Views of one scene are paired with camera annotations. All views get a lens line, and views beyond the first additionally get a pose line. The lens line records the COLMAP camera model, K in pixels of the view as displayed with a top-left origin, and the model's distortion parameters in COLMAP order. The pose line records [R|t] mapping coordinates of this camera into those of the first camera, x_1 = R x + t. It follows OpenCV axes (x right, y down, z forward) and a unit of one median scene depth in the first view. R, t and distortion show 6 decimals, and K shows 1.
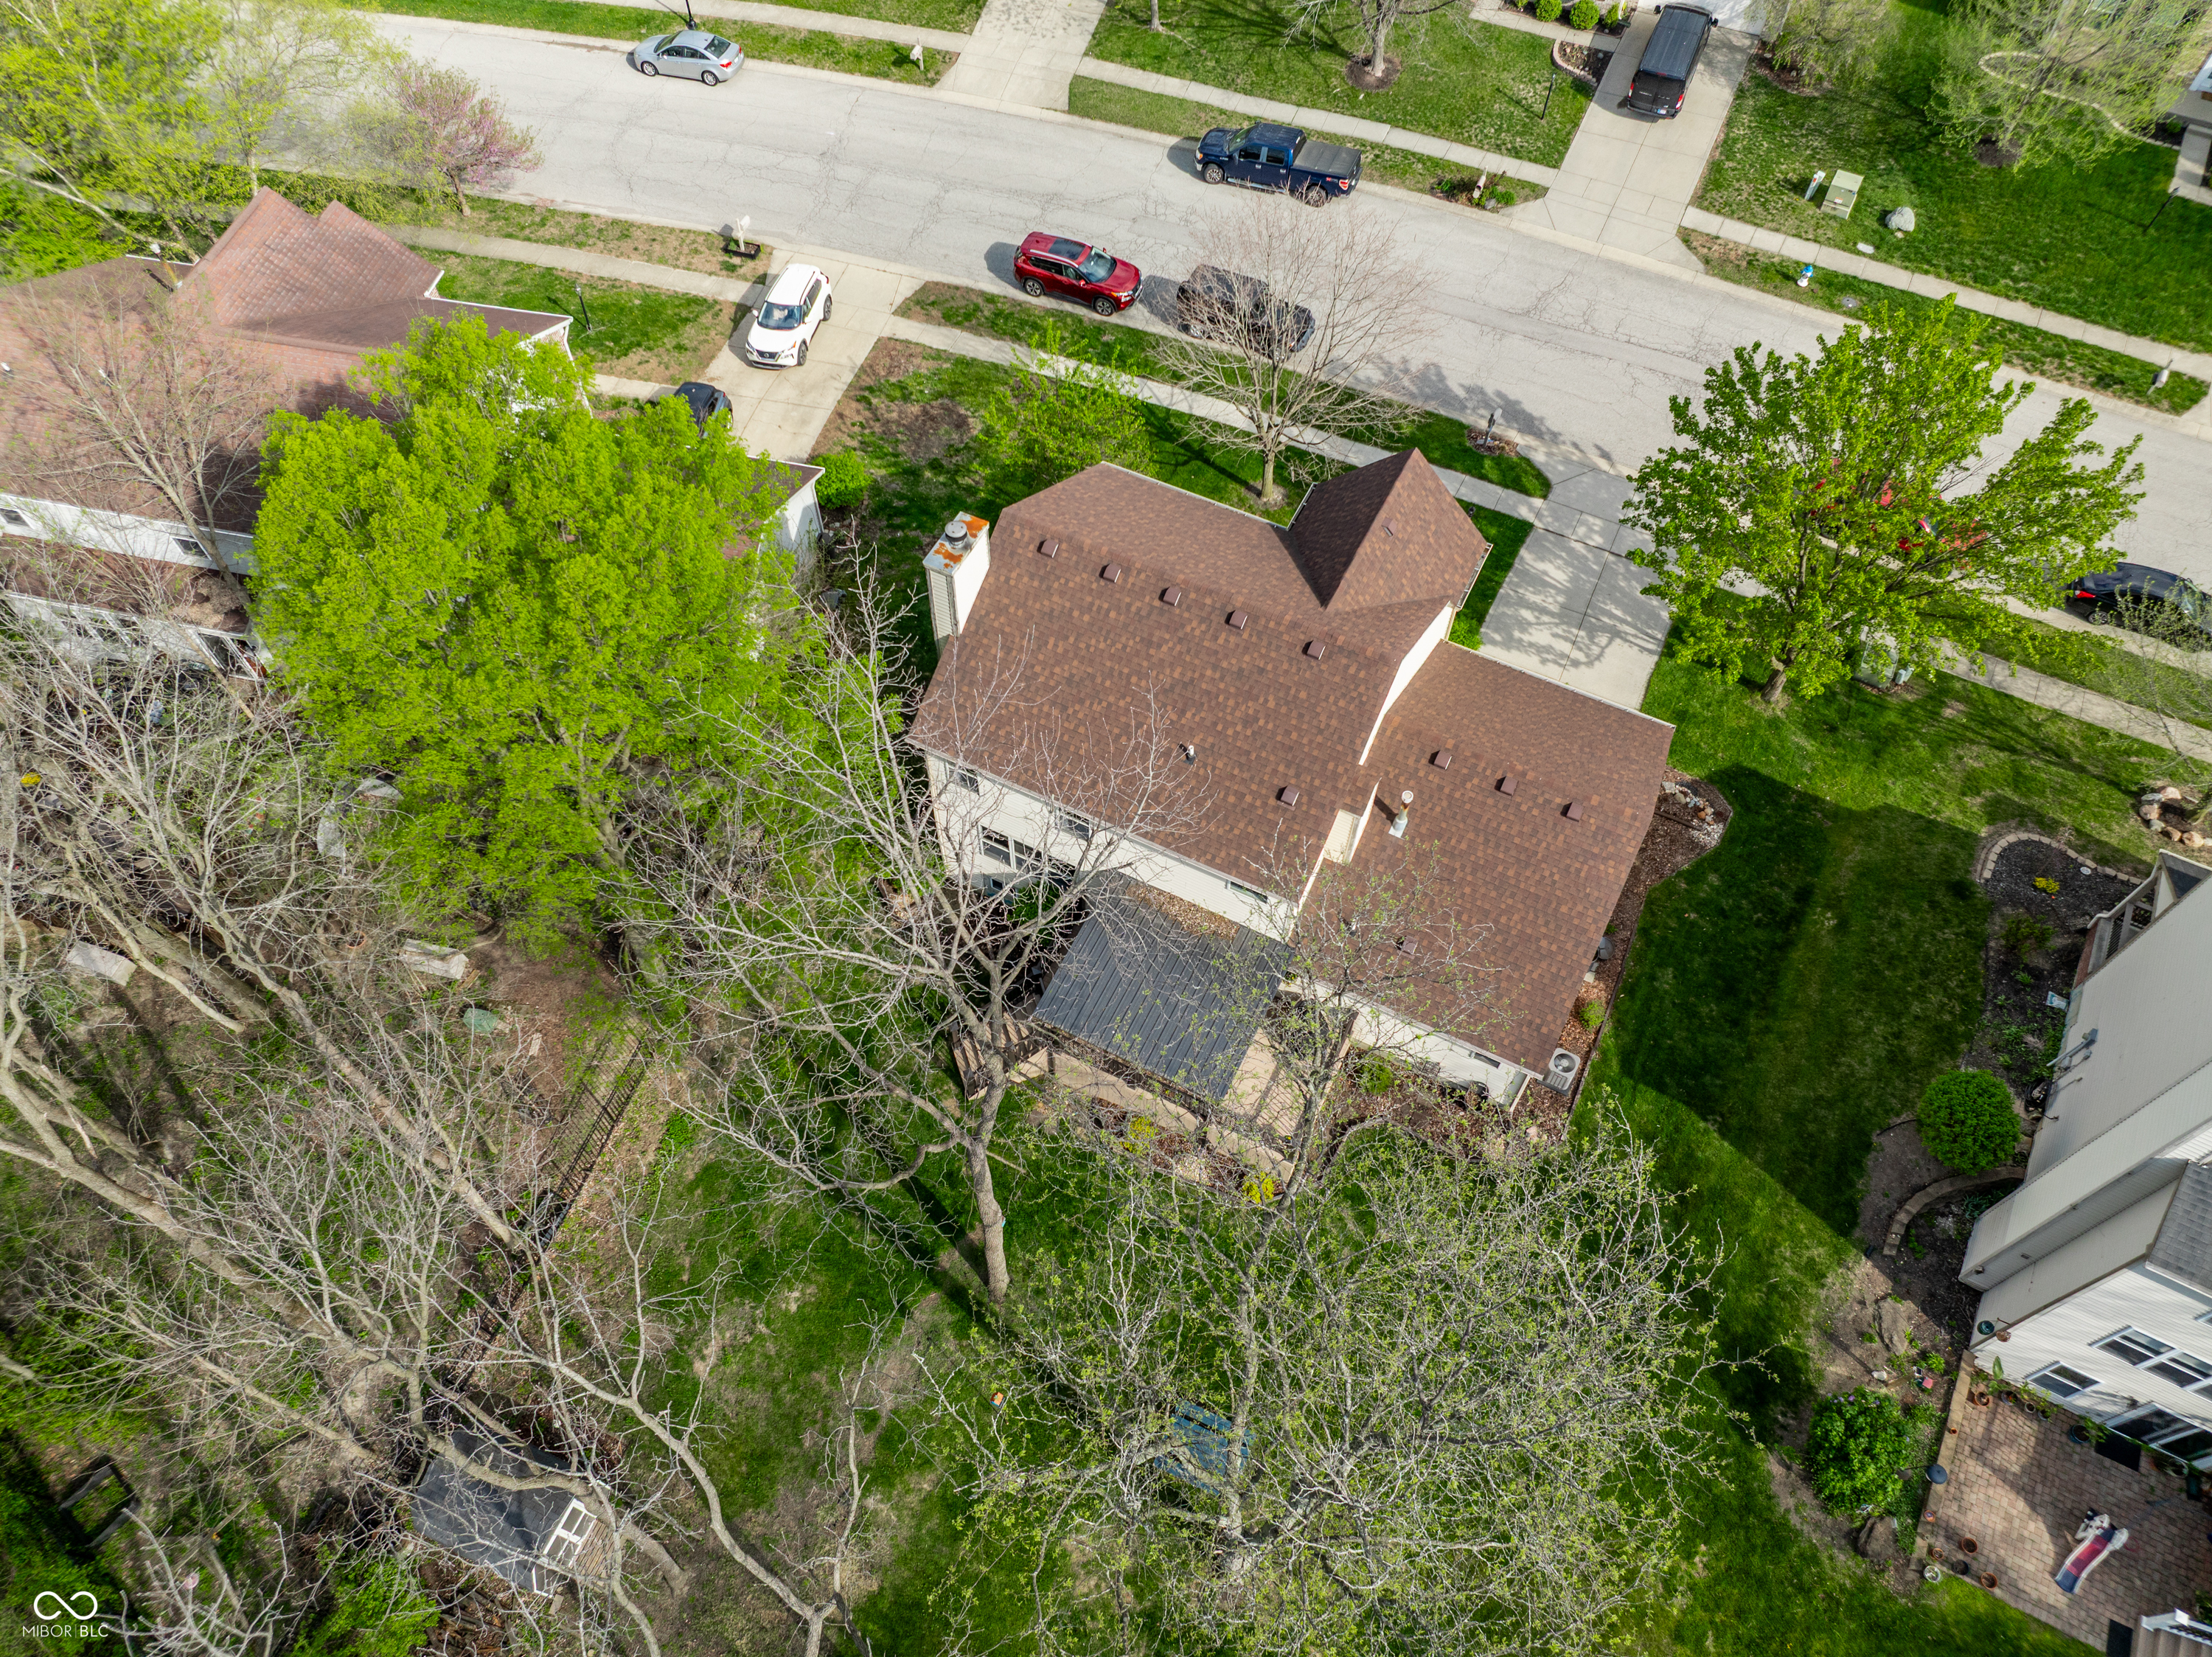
lens RADIAL K [[1568.8, 0, 1105.1], [0, 1568.8, 824.0], [0, 0, 1]] dist [-0.048969, 0.018771]
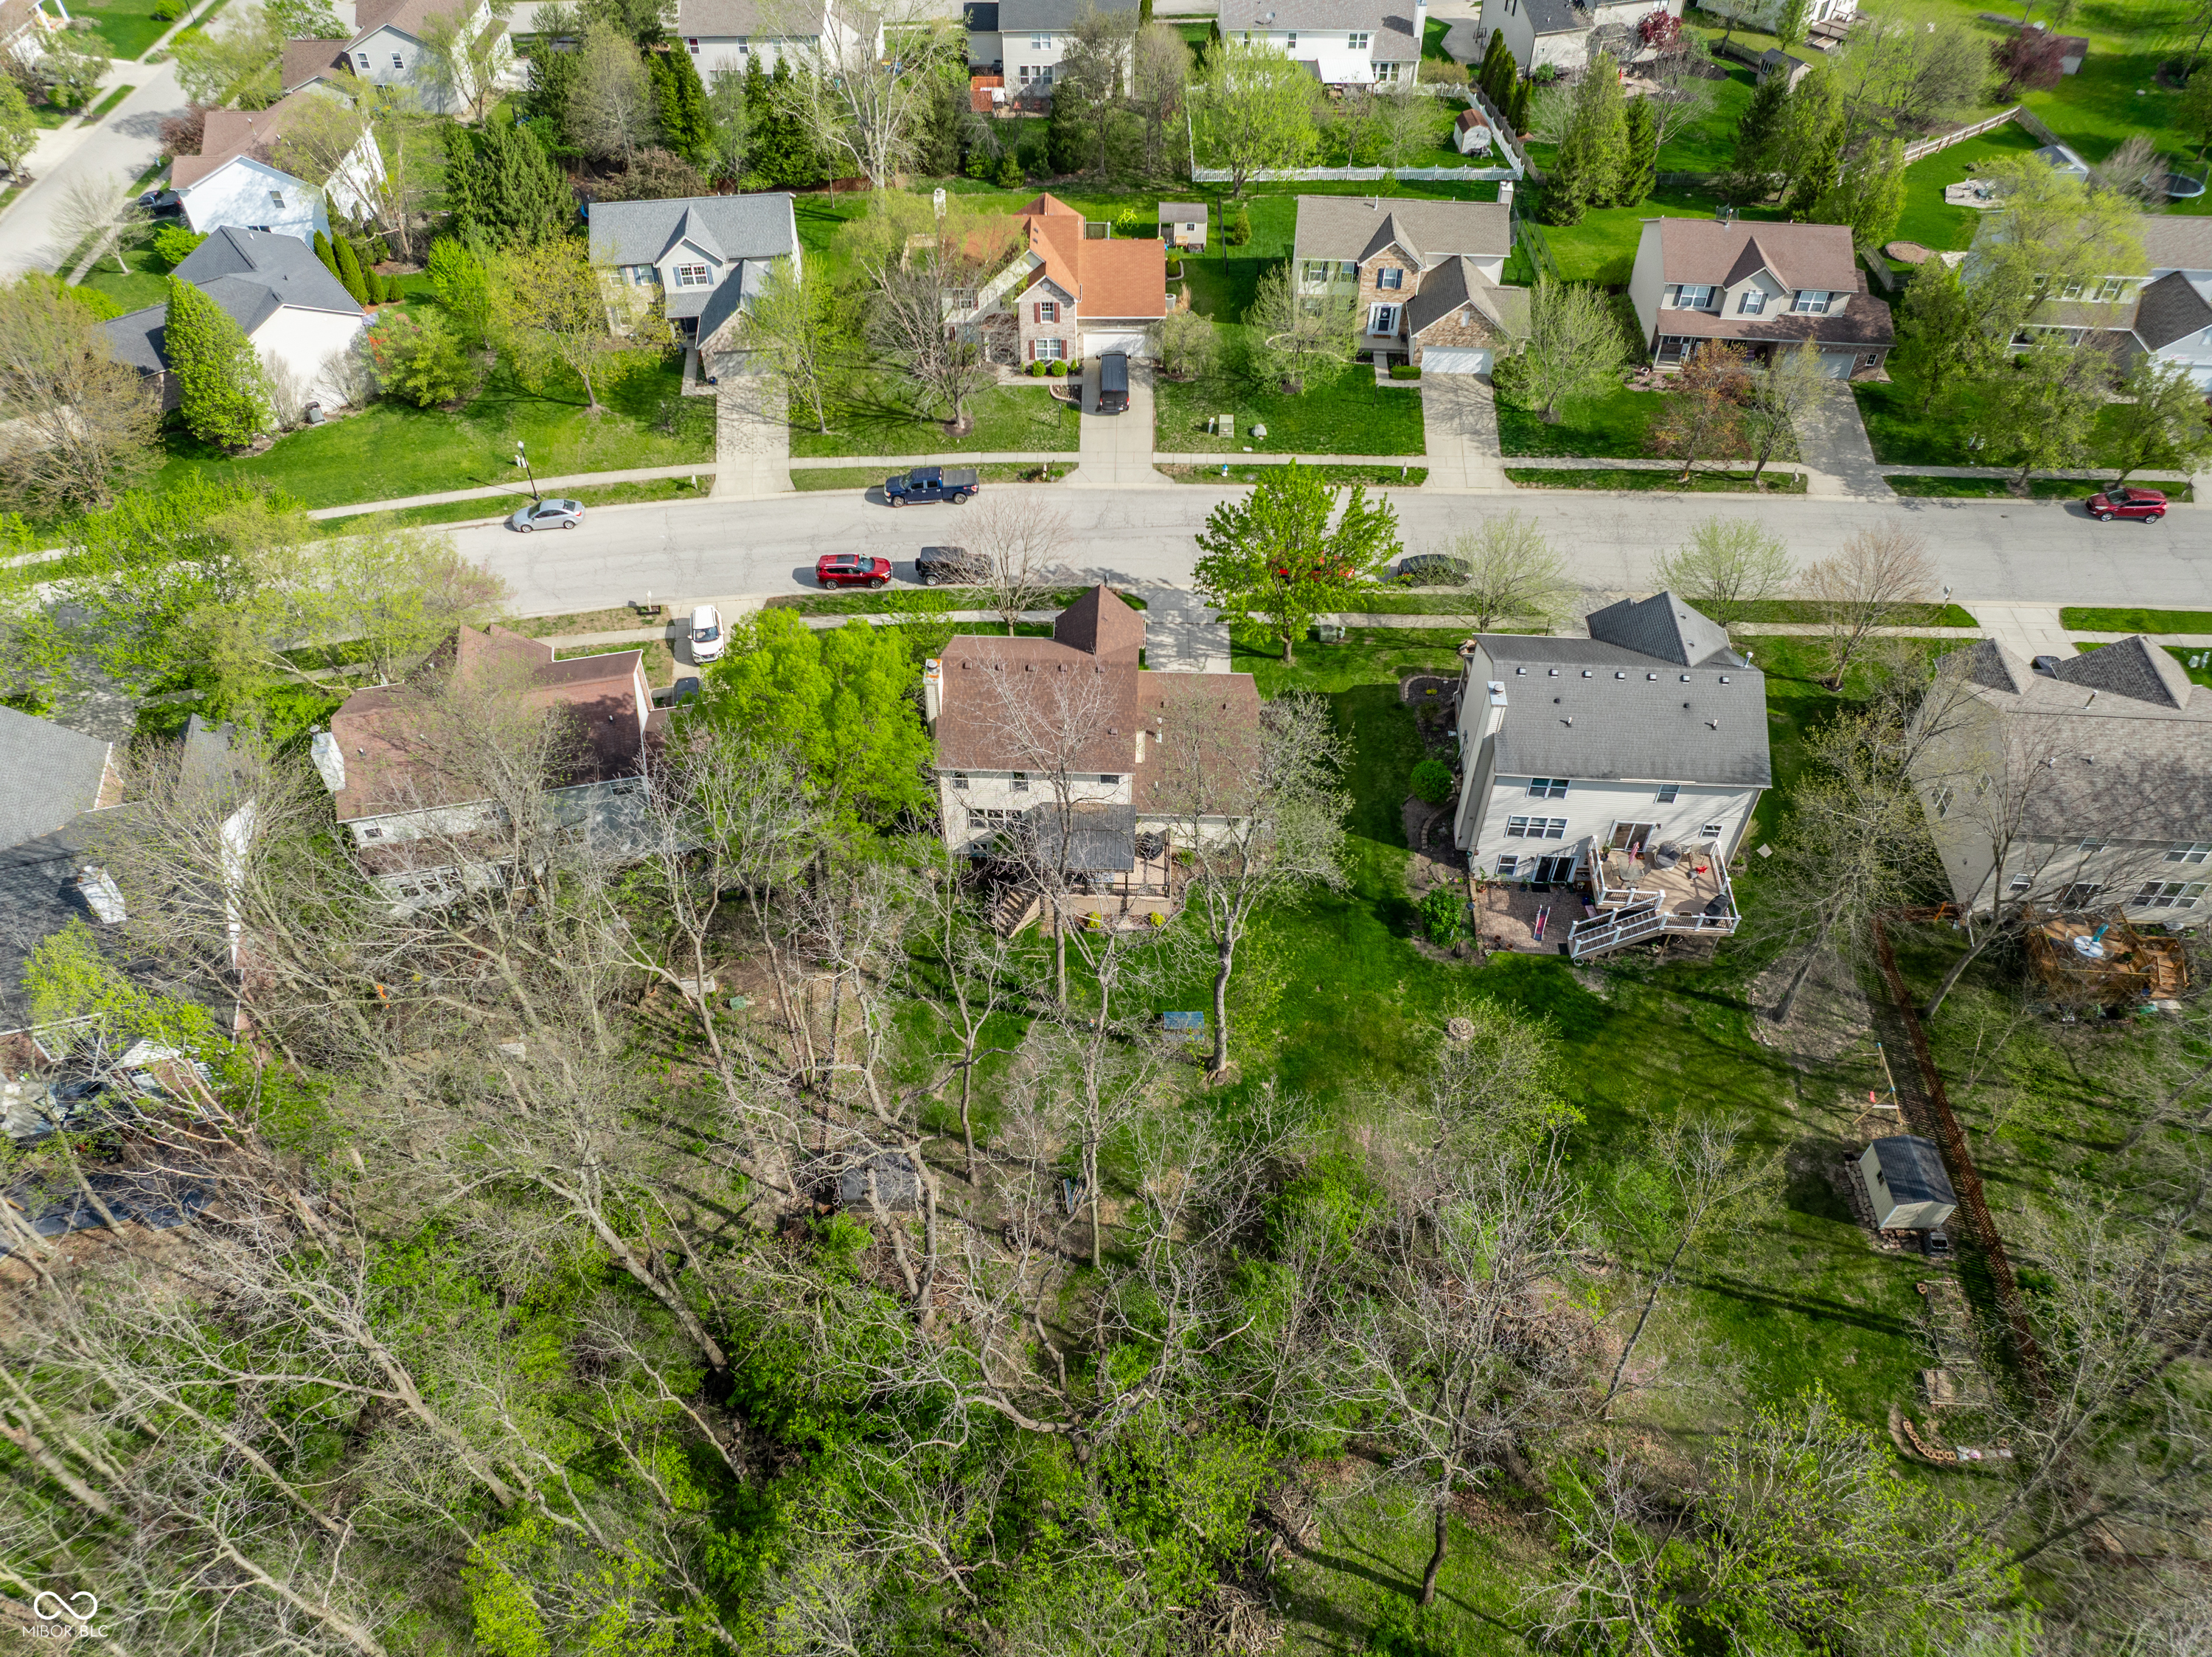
lens RADIAL K [[1568.8, 0, 1128.0], [0, 1568.8, 828.3], [0, 0, 1]] dist [-0.048969, 0.018771]
pose [[0.904230, -0.305072, 0.298831, -0.356414], [0.354216, 0.926663, -0.125805, 0.247821], [-0.238537, 0.219607, 0.945977, -0.679089]]
